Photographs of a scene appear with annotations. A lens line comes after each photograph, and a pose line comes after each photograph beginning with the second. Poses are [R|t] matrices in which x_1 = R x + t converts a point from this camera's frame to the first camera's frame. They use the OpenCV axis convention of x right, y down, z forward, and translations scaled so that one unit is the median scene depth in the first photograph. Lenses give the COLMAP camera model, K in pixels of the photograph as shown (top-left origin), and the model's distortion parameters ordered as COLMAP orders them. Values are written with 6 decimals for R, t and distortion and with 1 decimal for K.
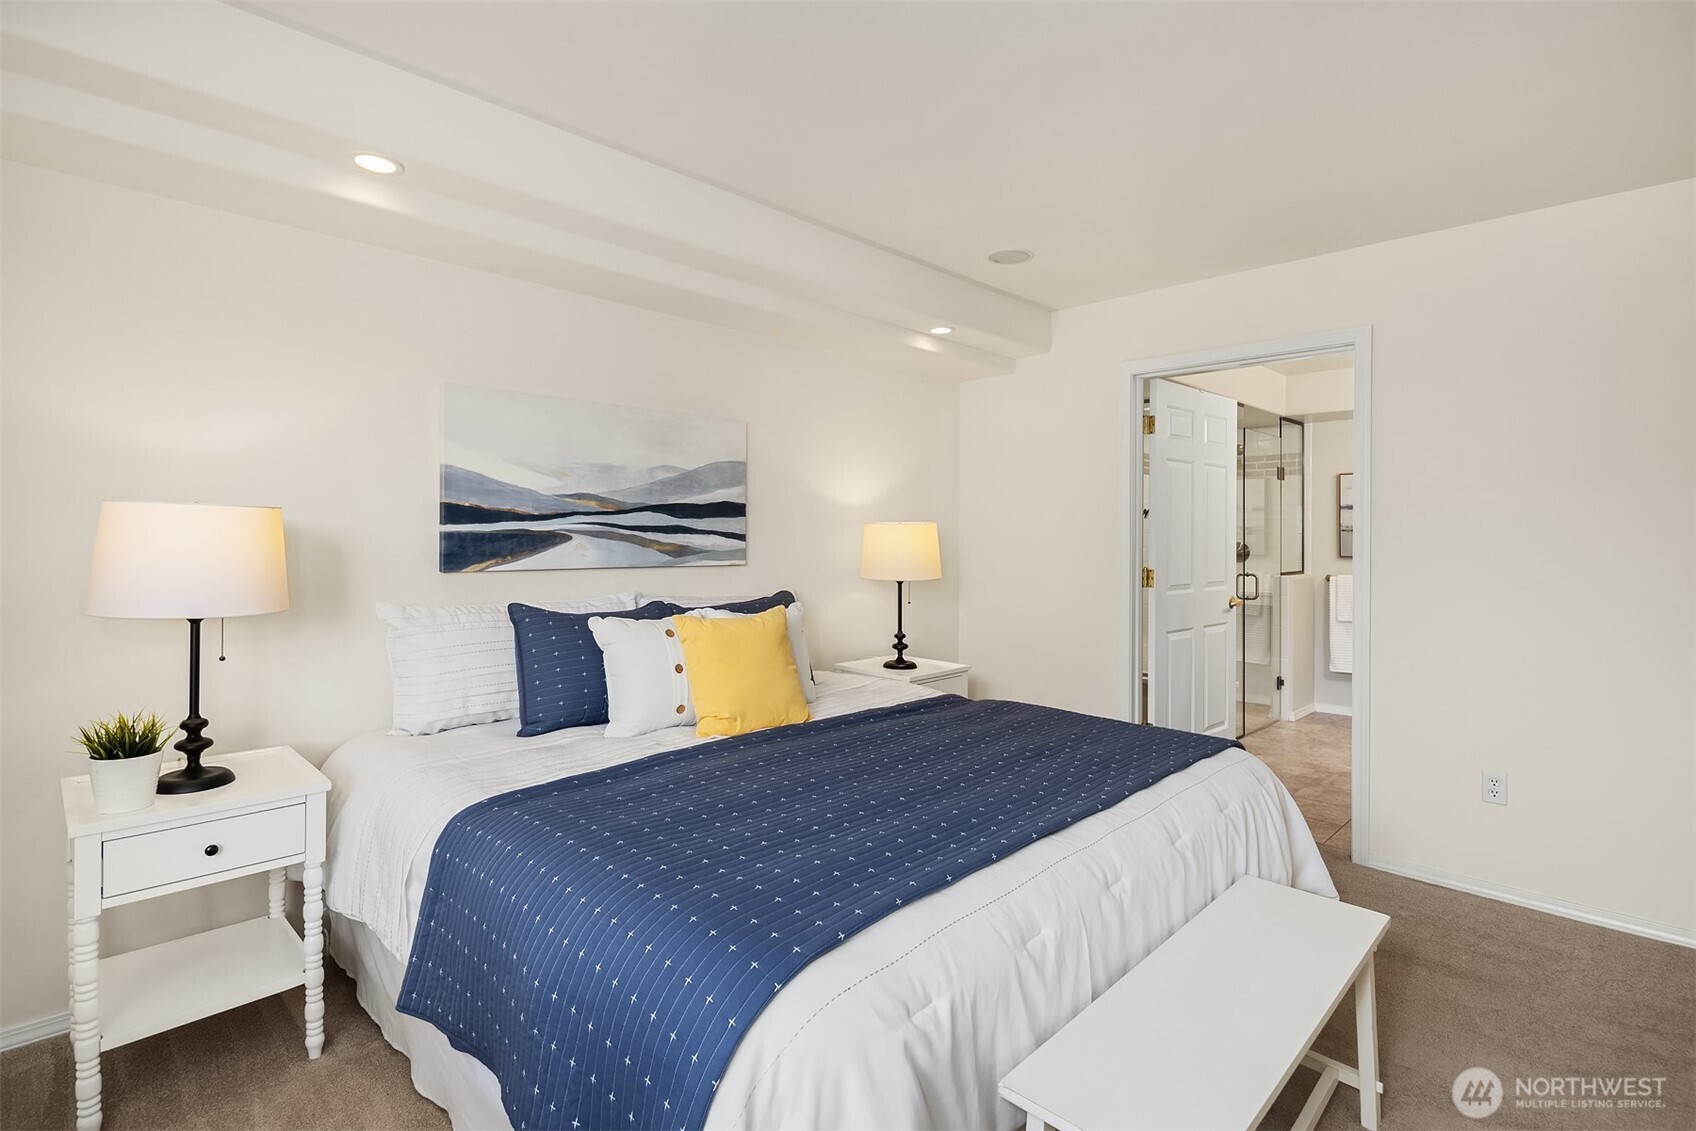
lens RADIAL K [[827.4, 0, 836.4], [0, 827.4, 536.2], [0, 0, 1]] dist [-0.005038, -0.000092]
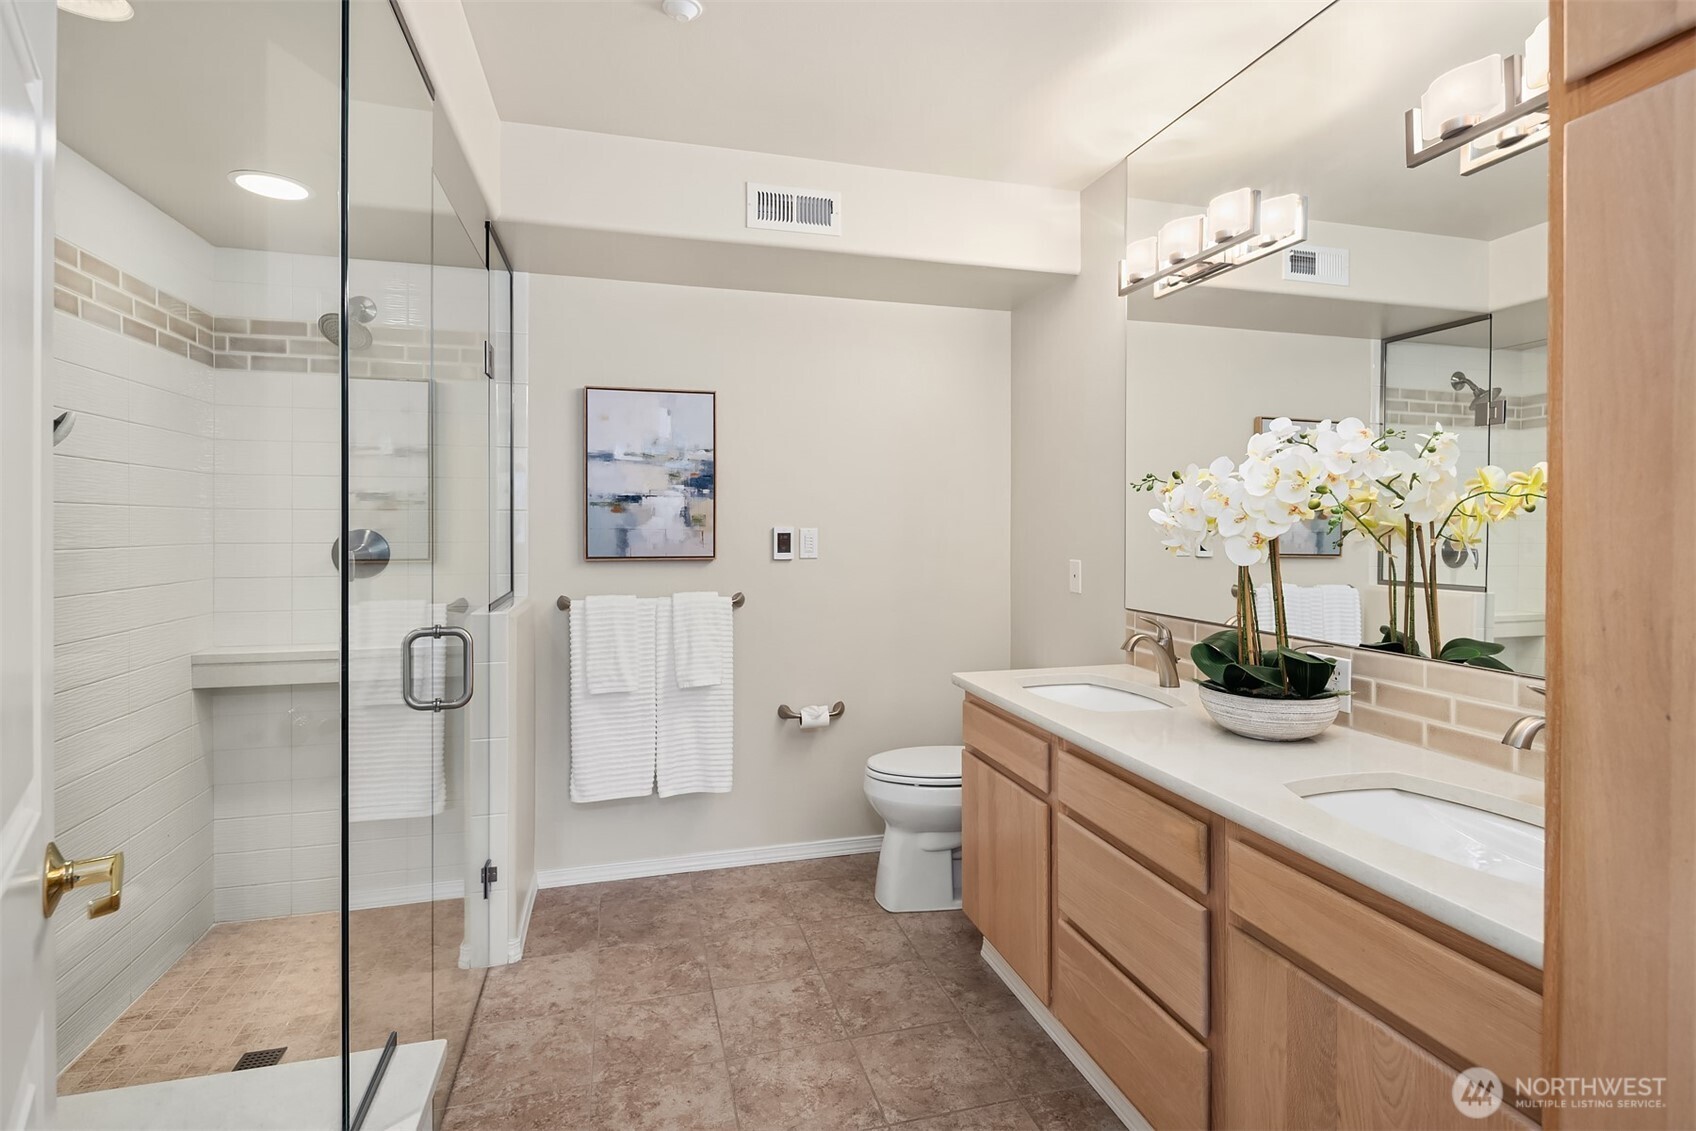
lens RADIAL K [[827.4, 0, 841.4], [0, 827.4, 524.6], [0, 0, 1]] dist [-0.005038, -0.000092]
pose [[0.515213, -0.003194, 0.857056, 0.271855], [-0.001974, 0.999986, 0.004913, 0.002480], [-0.857060, -0.004224, 0.515200, 0.622961]]
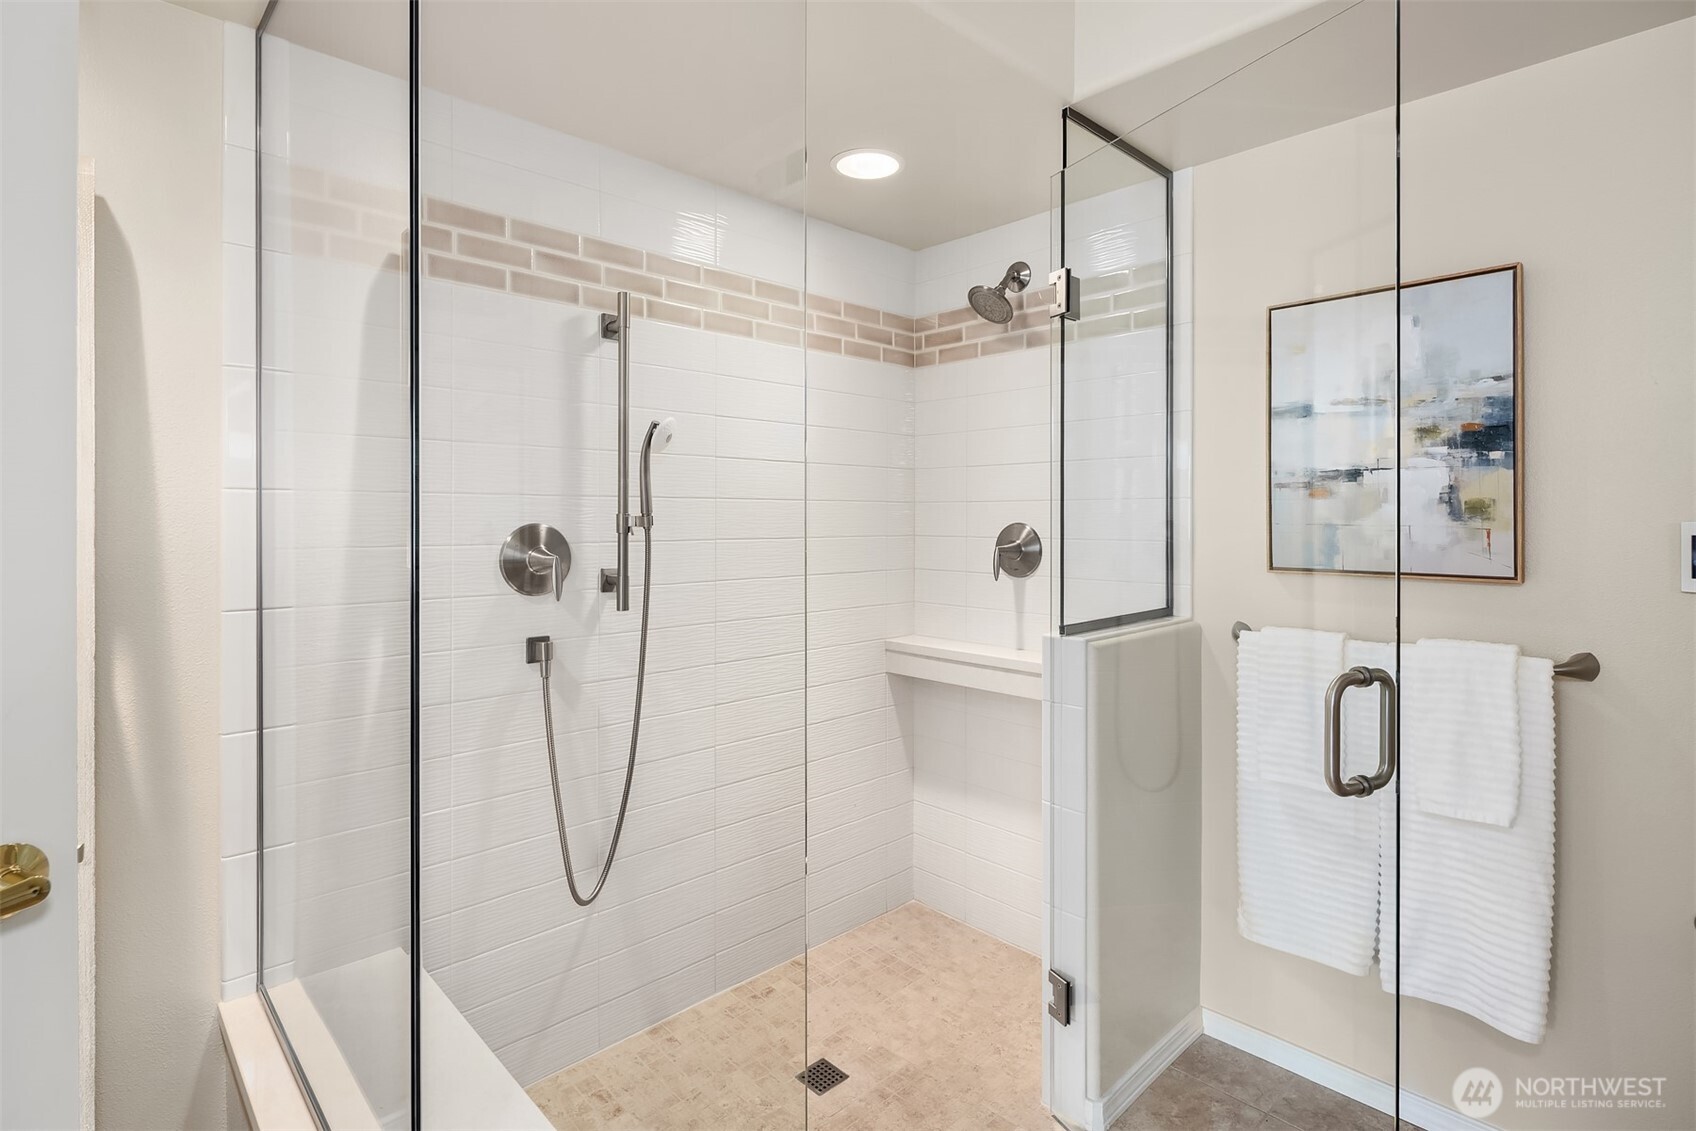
lens RADIAL K [[827.4, 0, 827.5], [0, 827.4, 518.2], [0, 0, 1]] dist [-0.005038, -0.000092]
pose [[0.999256, -0.003855, -0.038376, 0.450290], [0.003987, 0.999986, 0.003362, 0.003722], [0.038363, -0.003512, 0.999258, 0.676040]]
